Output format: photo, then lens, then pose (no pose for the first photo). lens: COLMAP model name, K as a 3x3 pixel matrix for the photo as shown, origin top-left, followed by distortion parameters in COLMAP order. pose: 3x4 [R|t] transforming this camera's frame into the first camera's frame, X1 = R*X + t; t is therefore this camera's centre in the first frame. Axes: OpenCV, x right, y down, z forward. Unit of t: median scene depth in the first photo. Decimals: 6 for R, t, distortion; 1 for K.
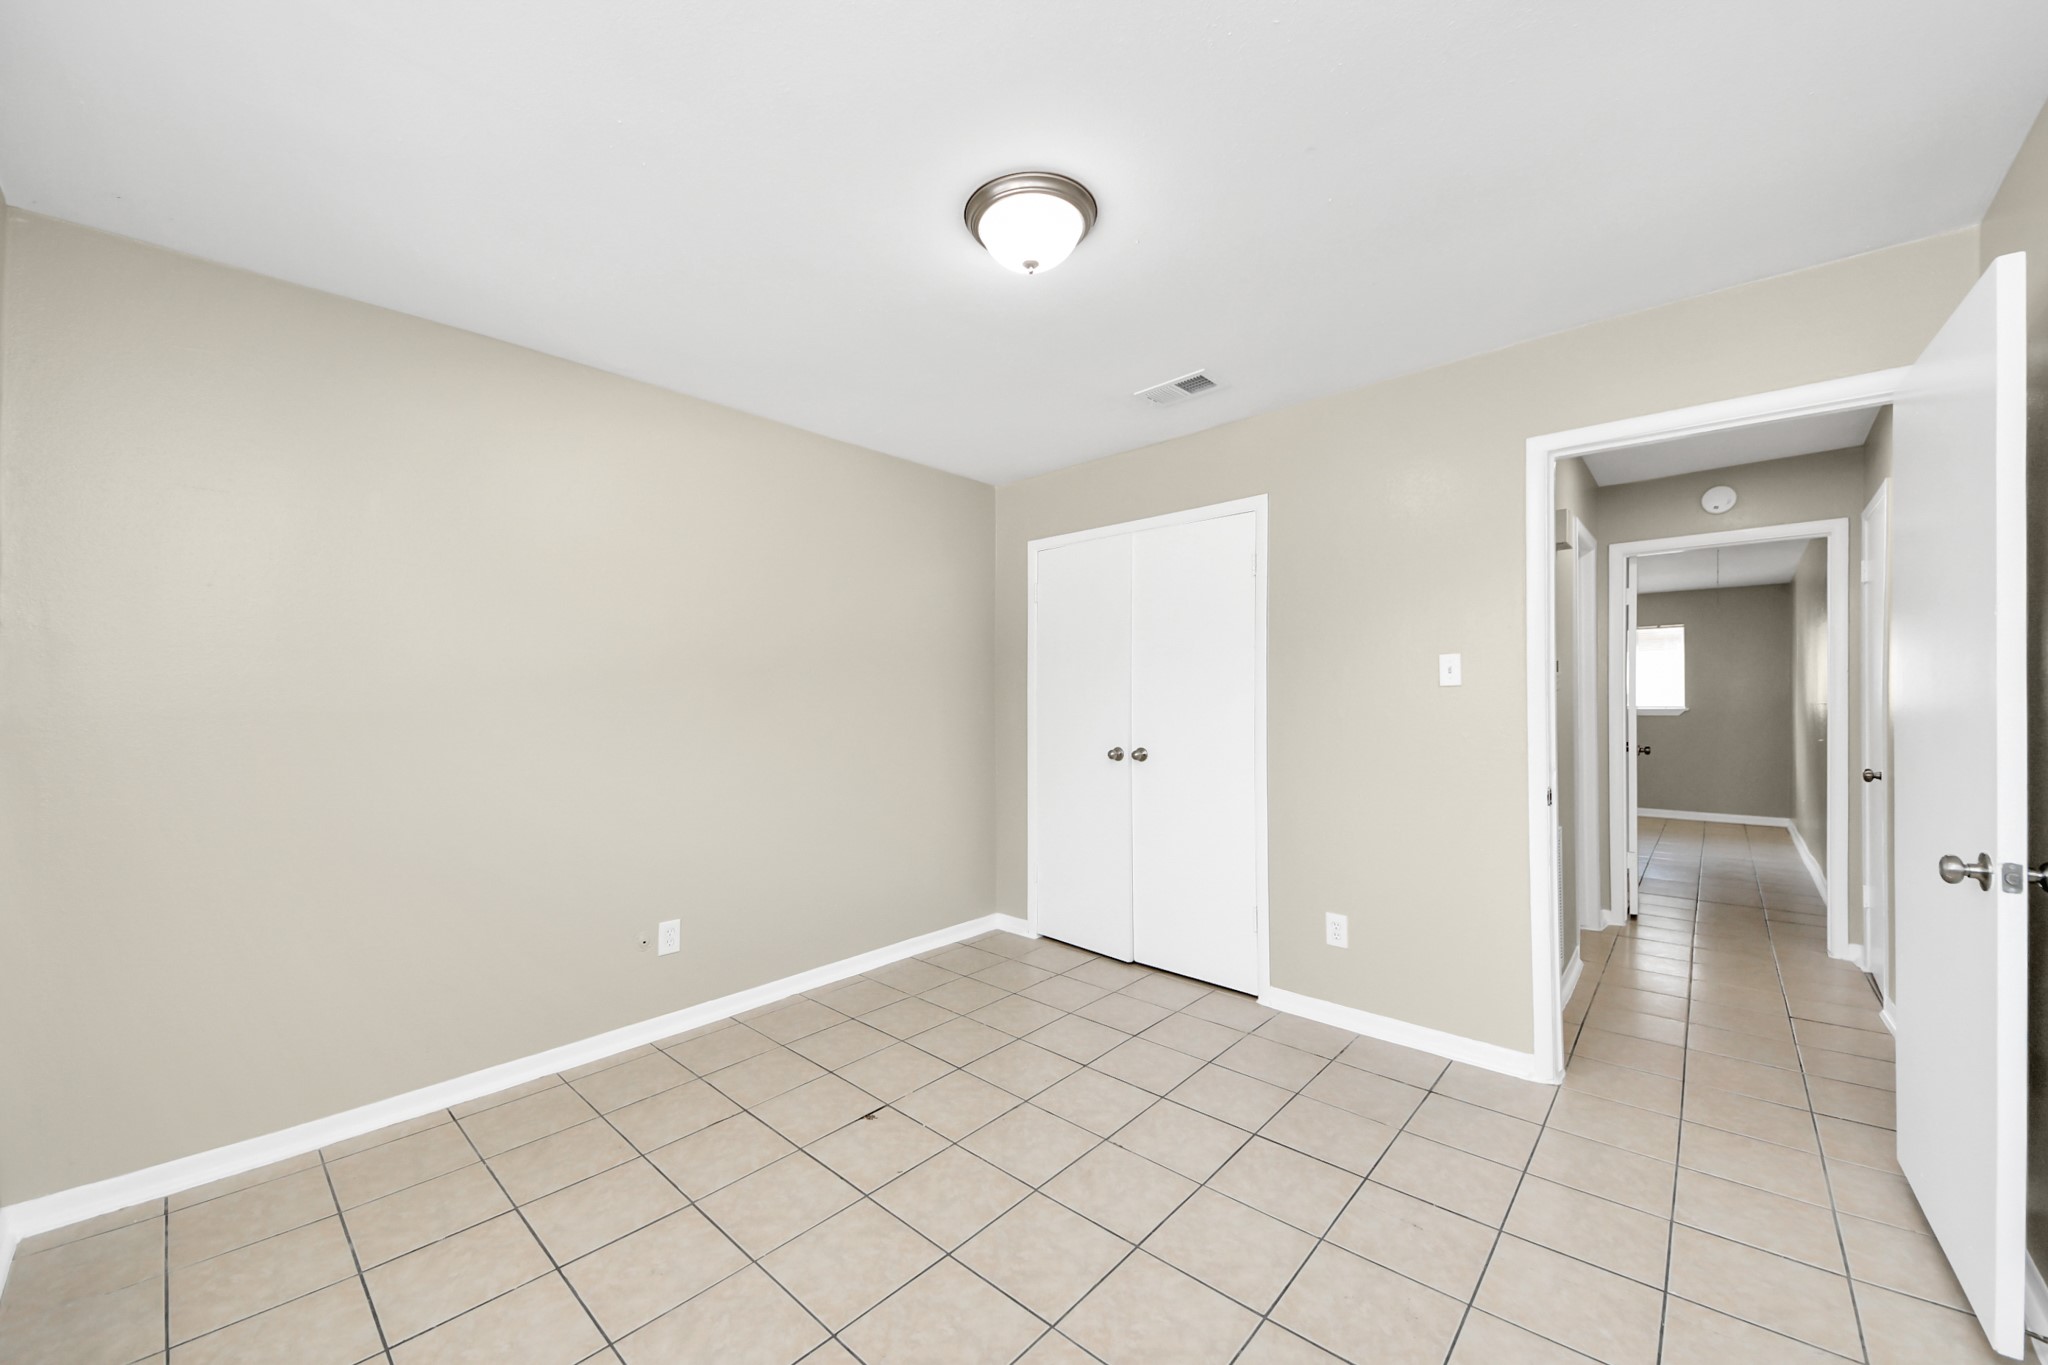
lens RADIAL K [[740.7, 0, 1037.0], [0, 740.7, 691.7], [0, 0, 1]] dist [0.008141, -0.005672]
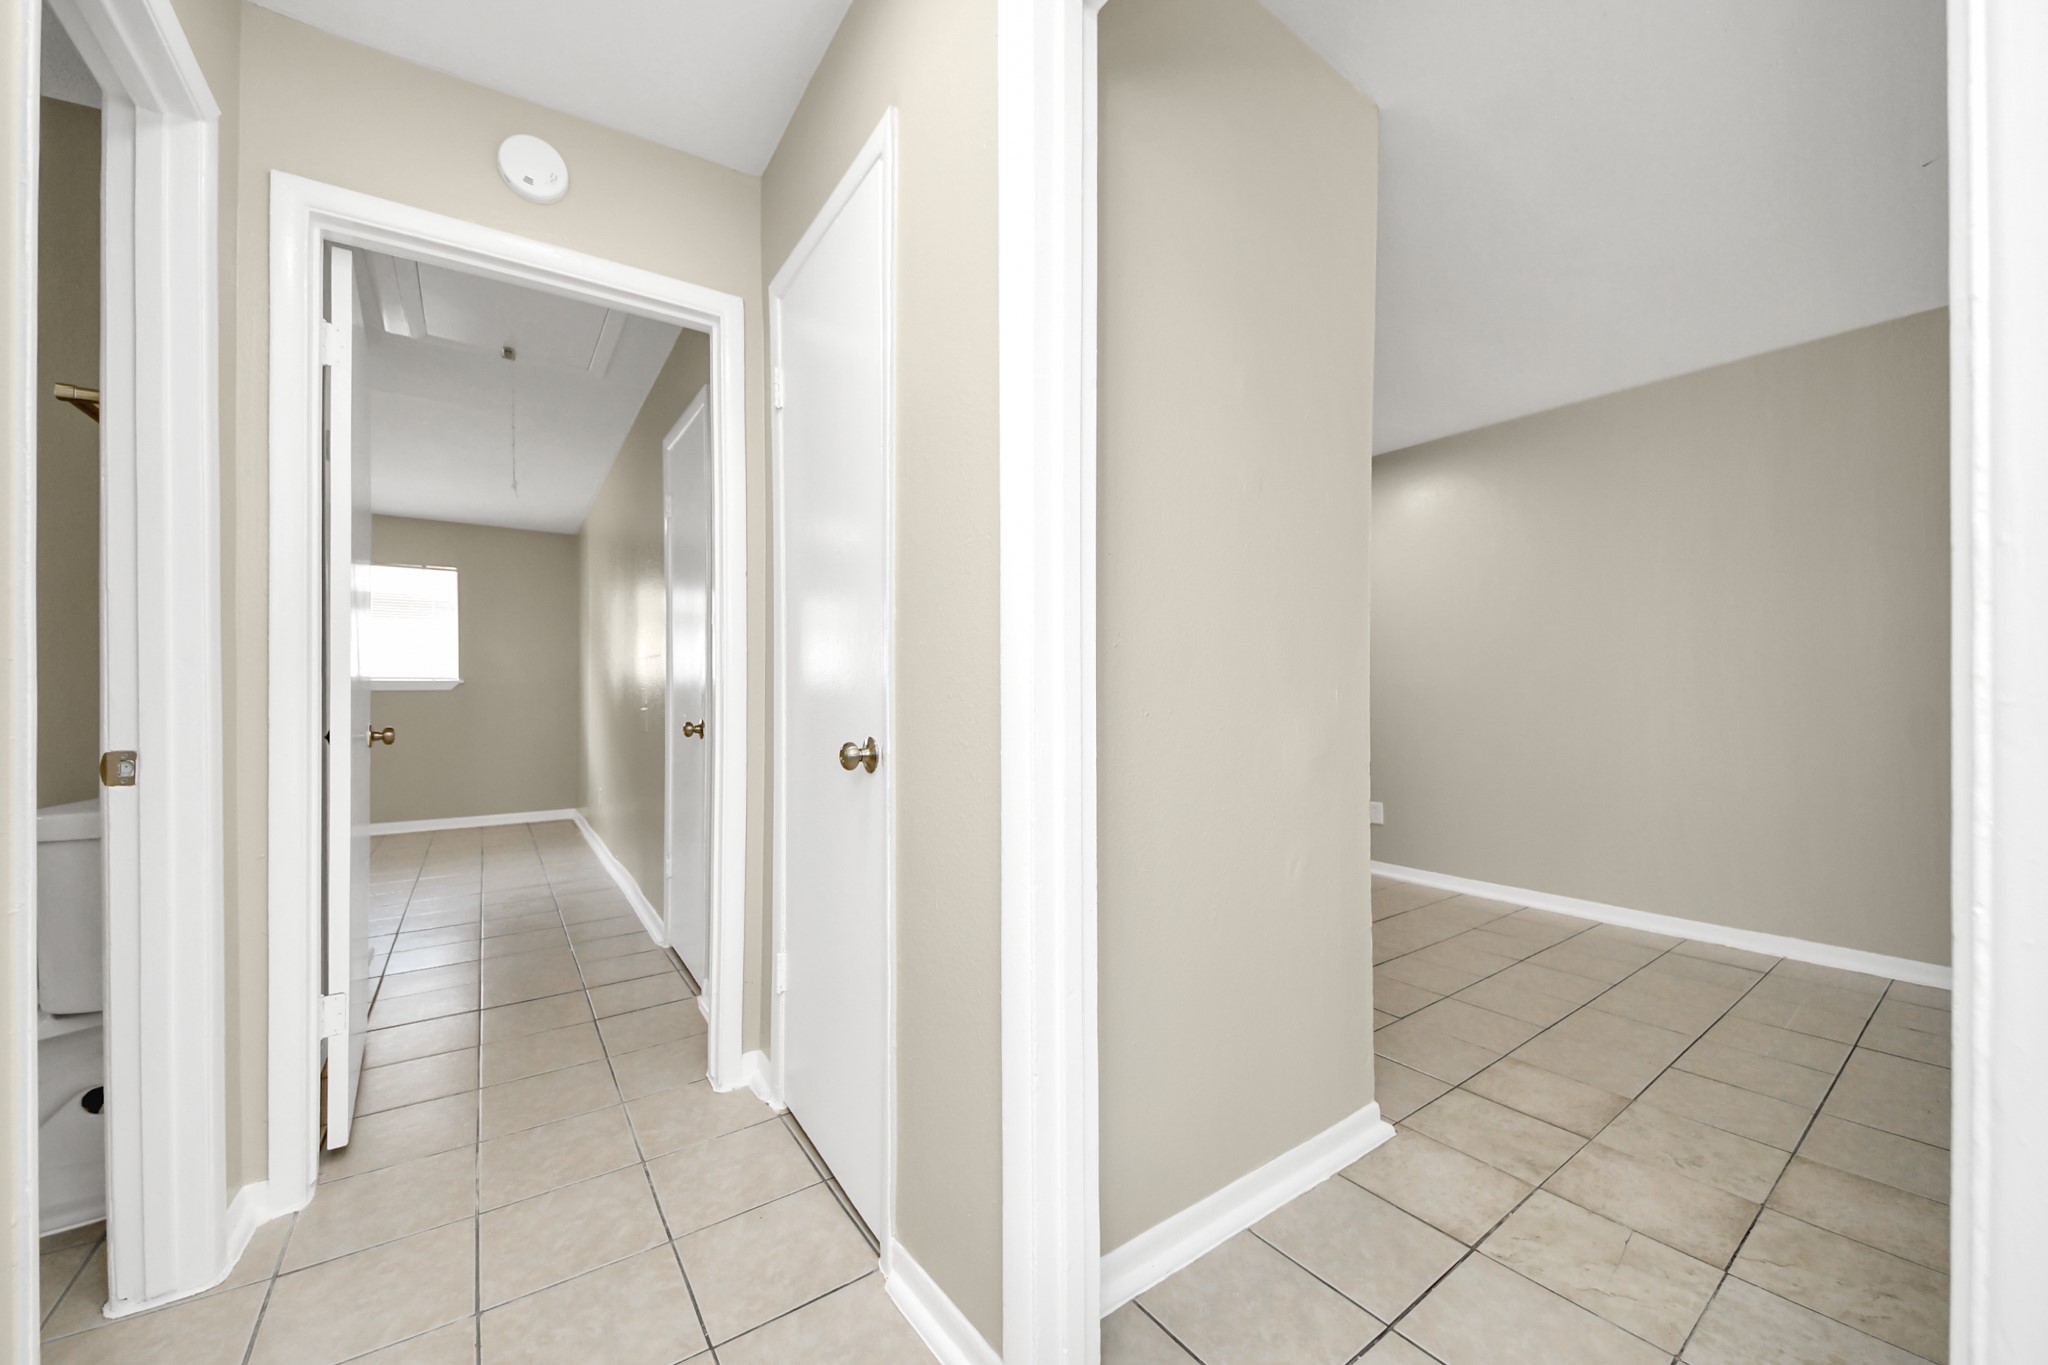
lens RADIAL K [[740.7, 0, 1042.8], [0, 740.7, 686.9], [0, 0, 1]] dist [0.008141, -0.005672]
pose [[0.184855, 0.005098, 0.982753, 0.297324], [-0.007102, 0.999967, -0.003852, 0.032321], [-0.982740, -0.006268, 0.184885, 0.342902]]
